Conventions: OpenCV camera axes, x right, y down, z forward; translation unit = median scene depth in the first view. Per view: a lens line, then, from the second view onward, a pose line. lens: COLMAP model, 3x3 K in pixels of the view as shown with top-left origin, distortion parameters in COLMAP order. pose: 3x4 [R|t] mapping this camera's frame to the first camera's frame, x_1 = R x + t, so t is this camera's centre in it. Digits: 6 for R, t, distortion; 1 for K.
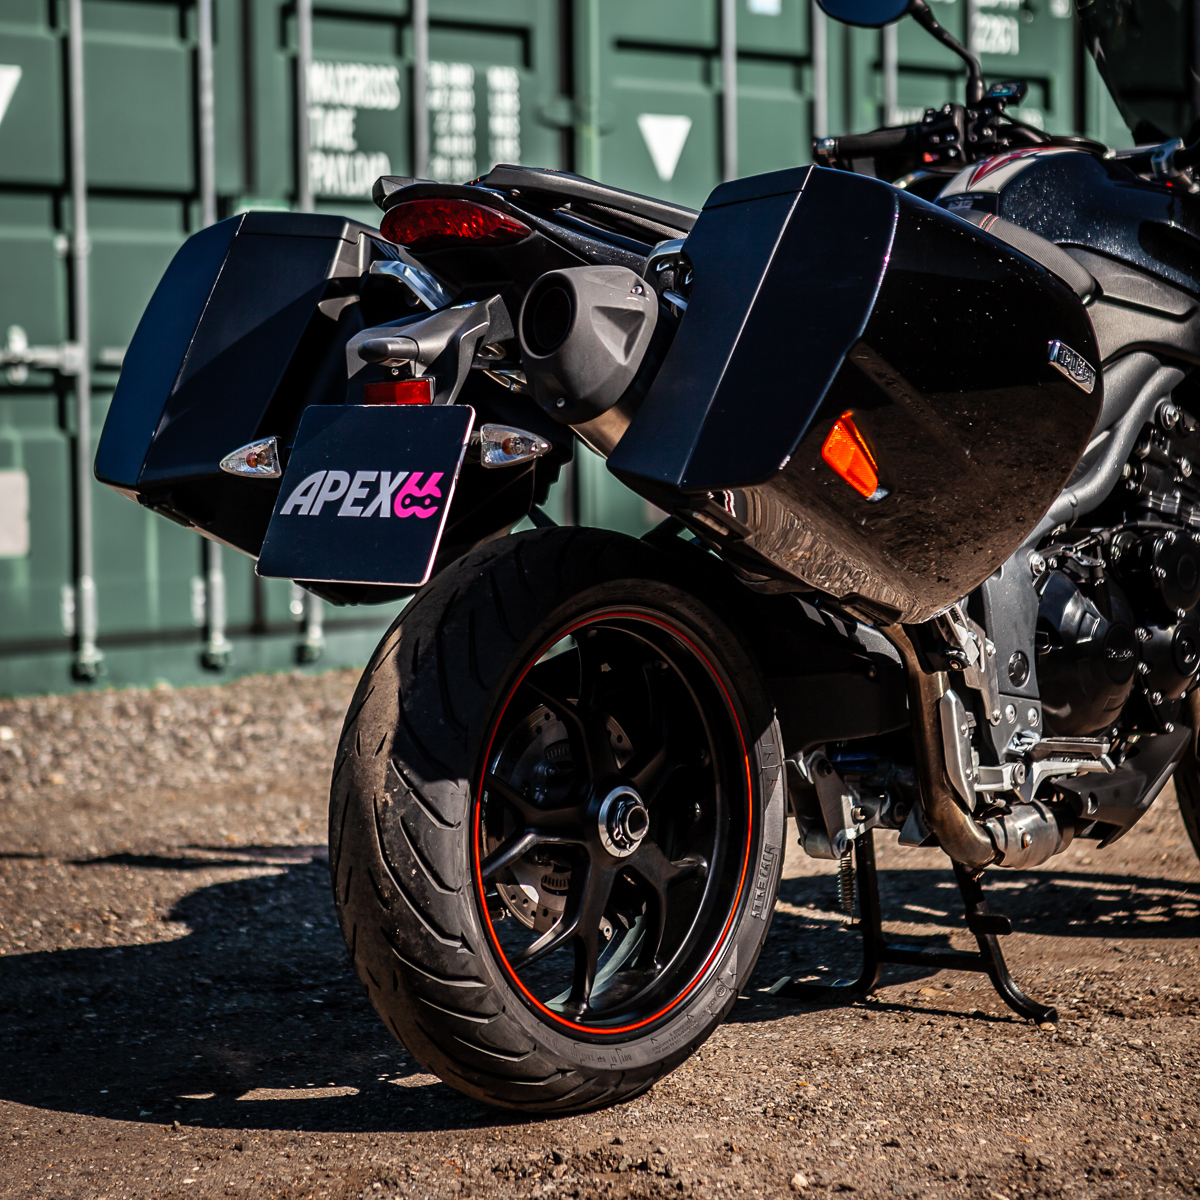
lens RADIAL K [[3702.2, 0, 608.1], [0, 3702.2, 600.8], [0, 0, 1]] dist [-0.051008, 0.000000]
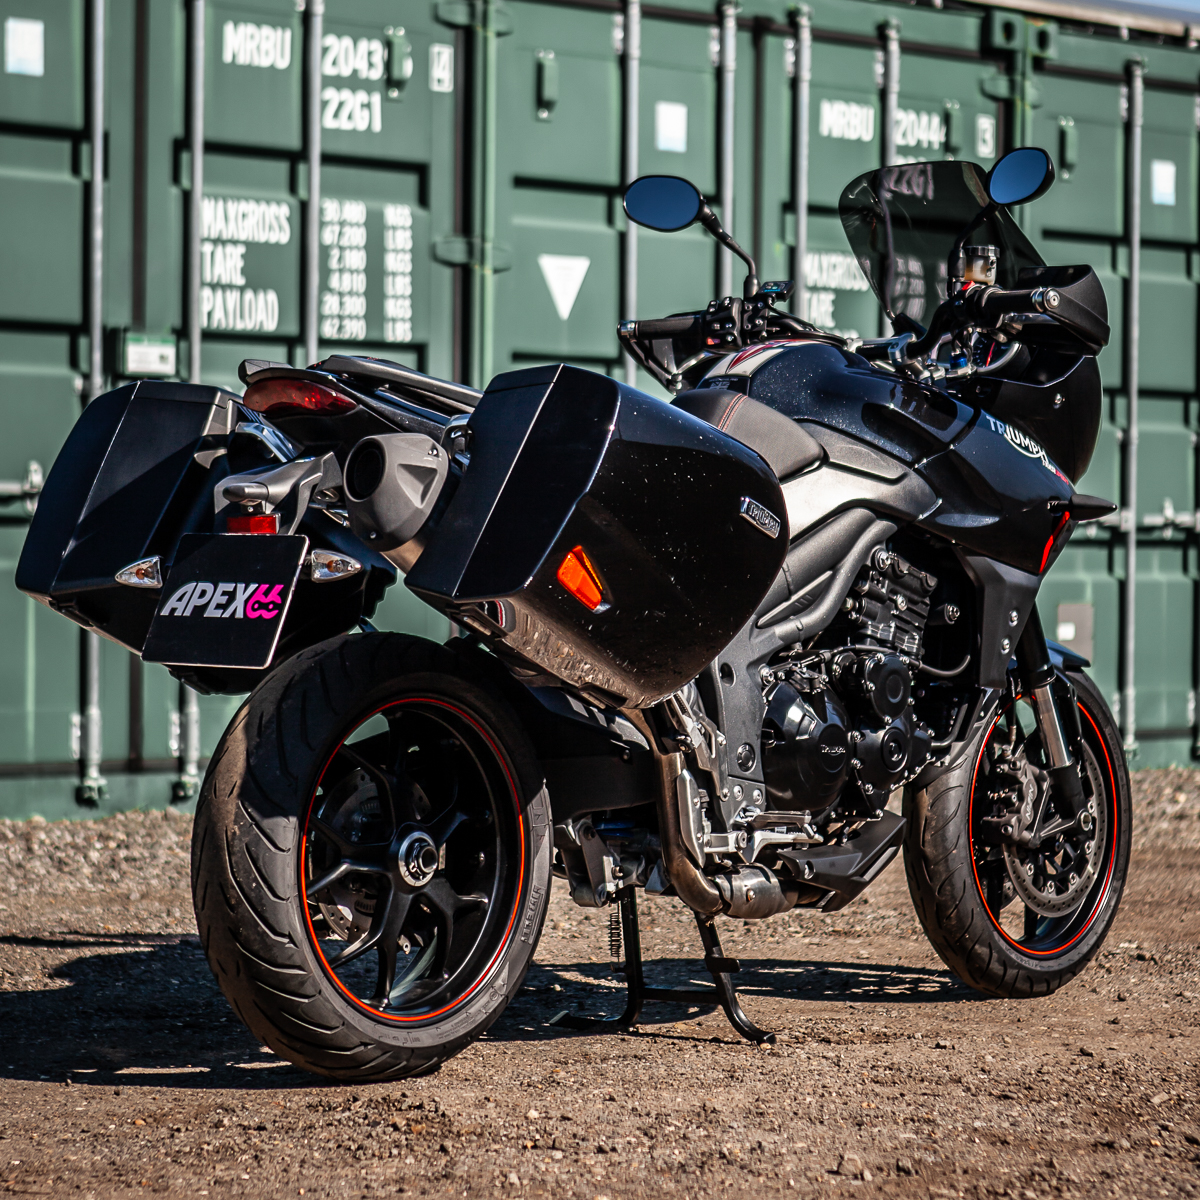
lens RADIAL K [[3836.0, 0, 594.1], [0, 3836.0, 598.5], [0, 0, 1]] dist [-0.161082, 0.000000]
pose [[0.999405, 0.024391, 0.024384, 0.028430], [-0.023387, 0.998900, -0.040641, 0.019962], [-0.025348, 0.040046, 0.998876, -0.322203]]
